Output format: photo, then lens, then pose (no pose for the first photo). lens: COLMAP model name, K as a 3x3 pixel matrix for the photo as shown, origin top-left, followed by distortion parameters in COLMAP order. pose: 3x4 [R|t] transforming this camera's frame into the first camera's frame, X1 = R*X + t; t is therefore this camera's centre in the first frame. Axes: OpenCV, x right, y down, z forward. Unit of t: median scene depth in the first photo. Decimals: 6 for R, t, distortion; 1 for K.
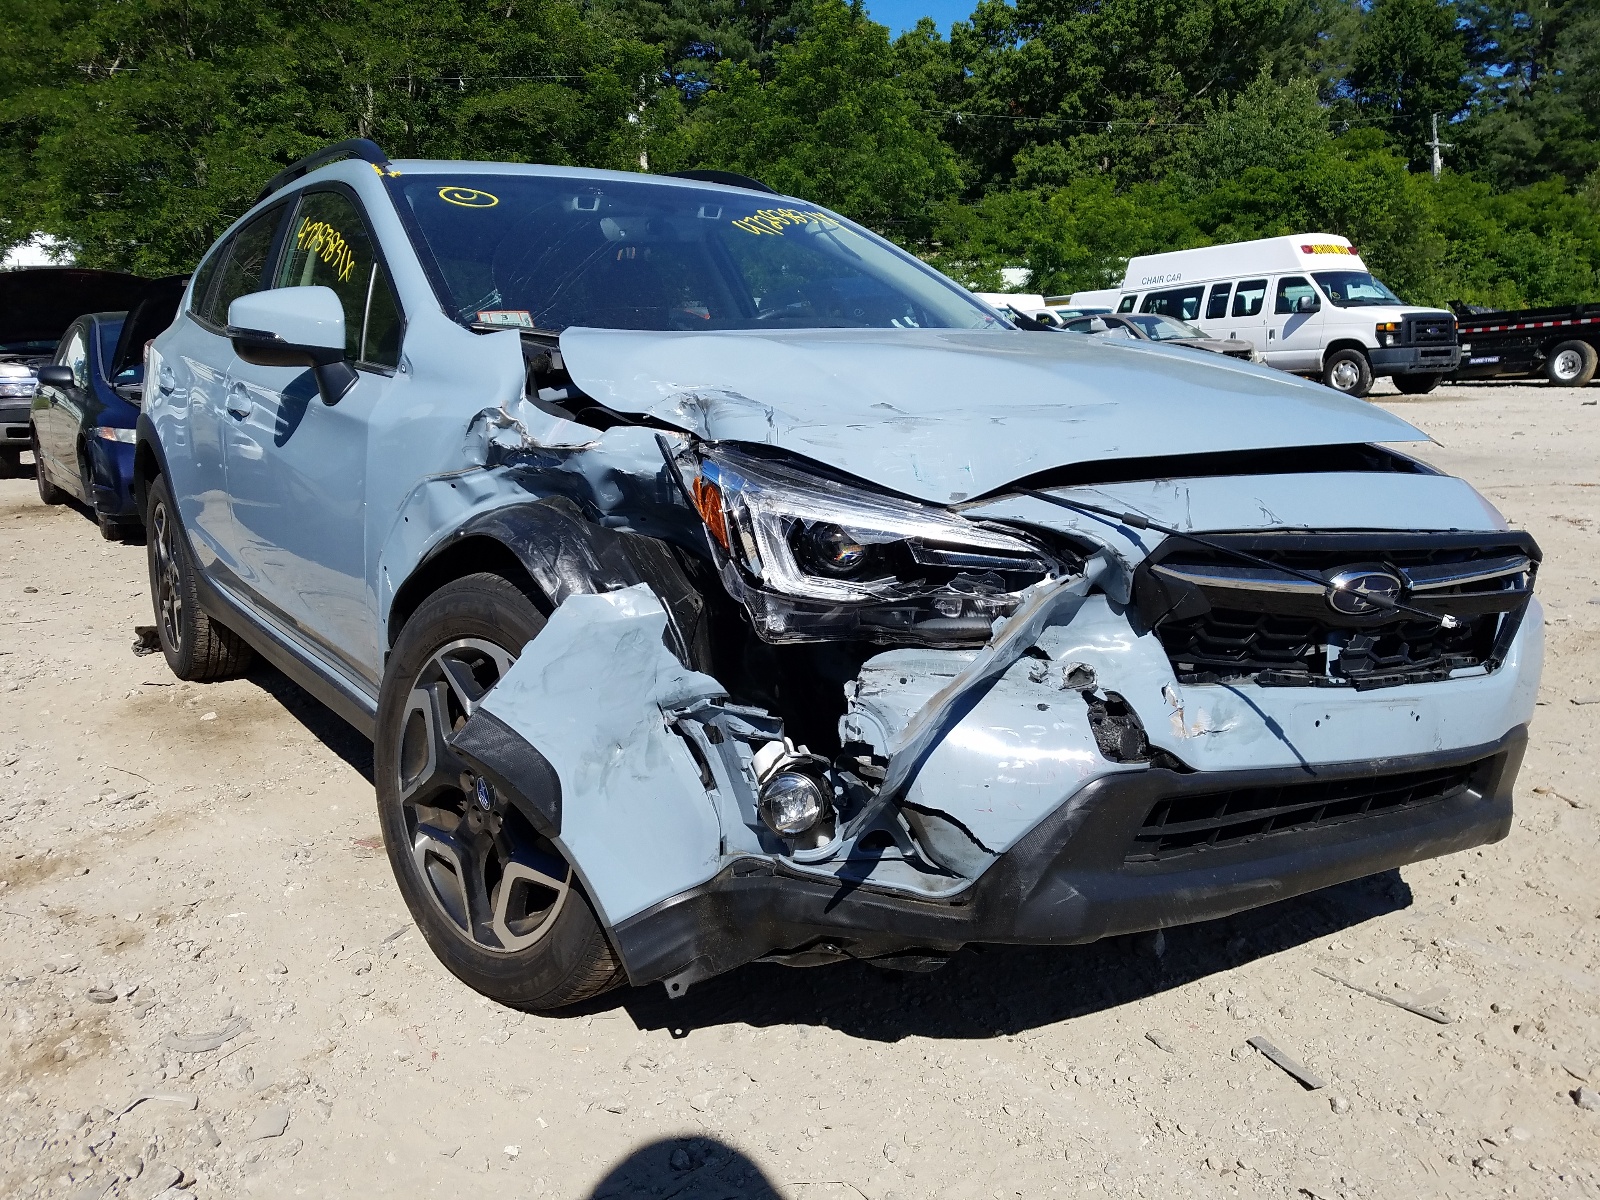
lens RADIAL K [[1270.2, 0, 800.0], [0, 1270.2, 600.0], [0, 0, 1]] dist [0.005232, 0.000575]
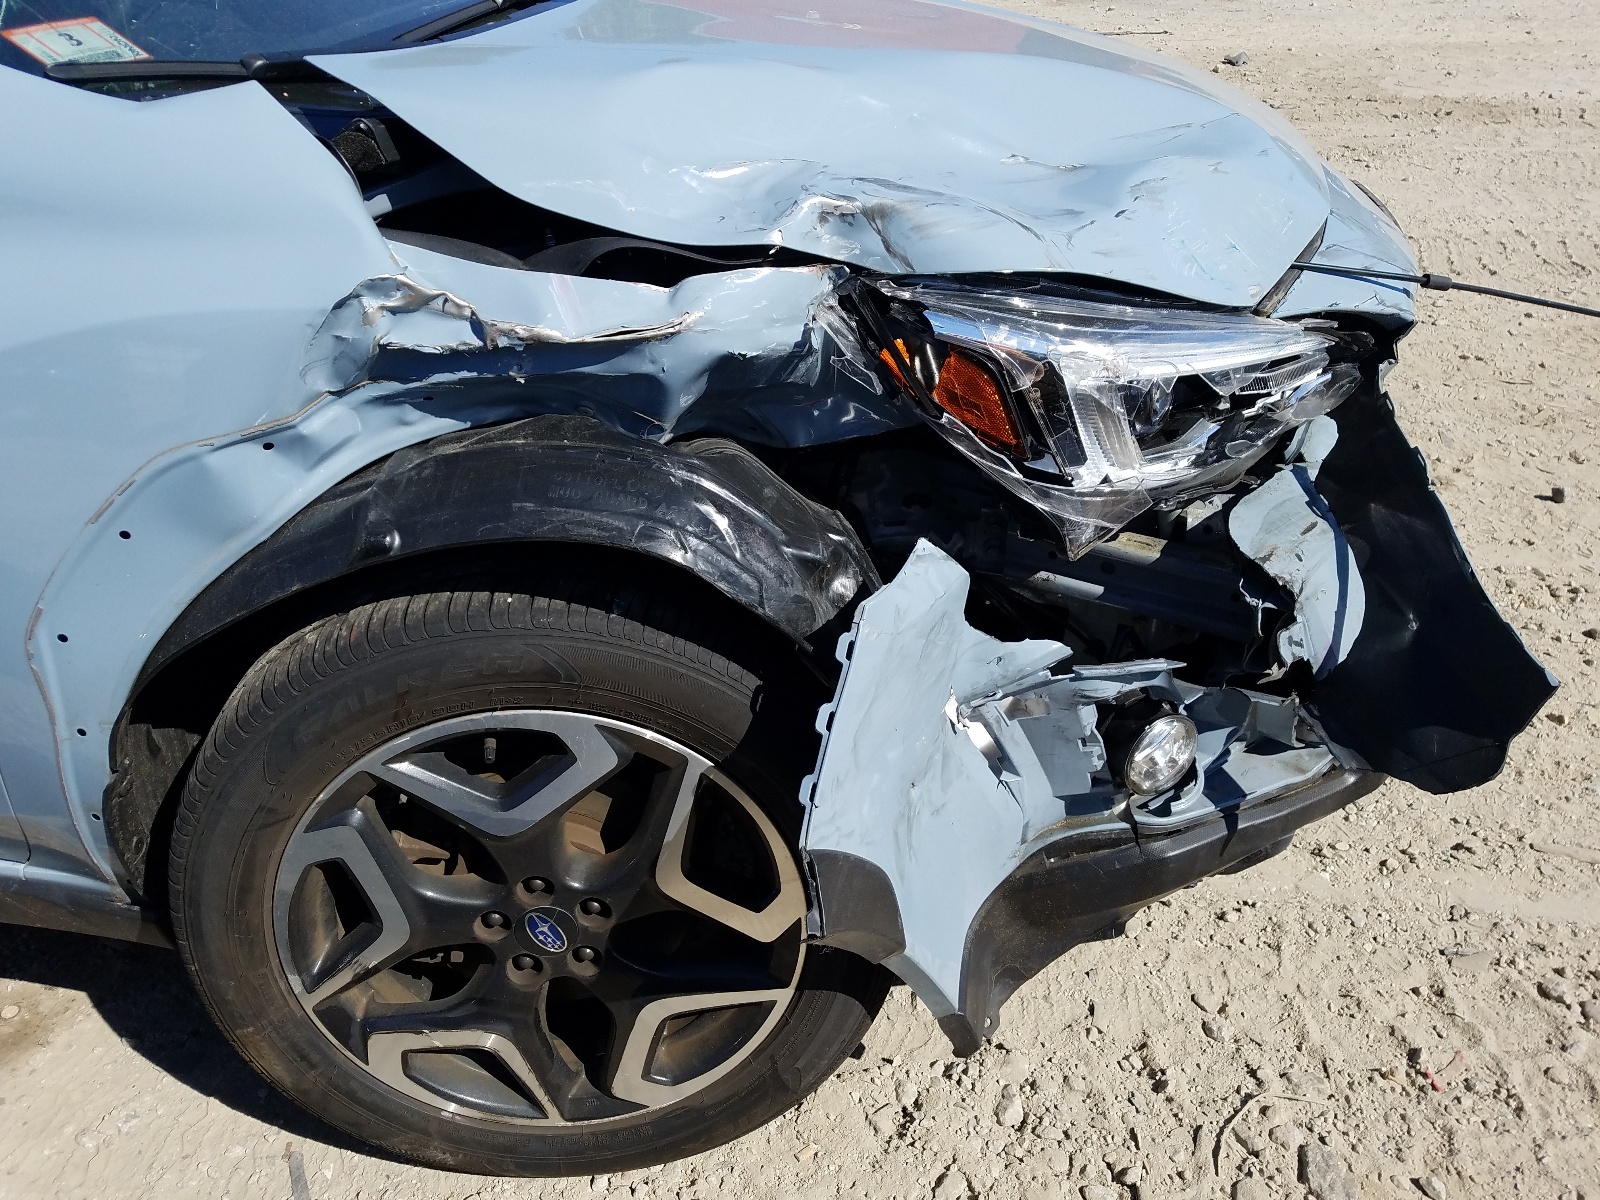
lens RADIAL K [[1270.2, 0, 800.0], [0, 1270.2, 600.0], [0, 0, 1]] dist [0.005232, 0.000575]
pose [[0.688128, -0.381667, 0.617098, -0.478621], [0.157223, 0.908704, 0.386702, -0.202207], [-0.708350, -0.169078, 0.685312, 0.535427]]
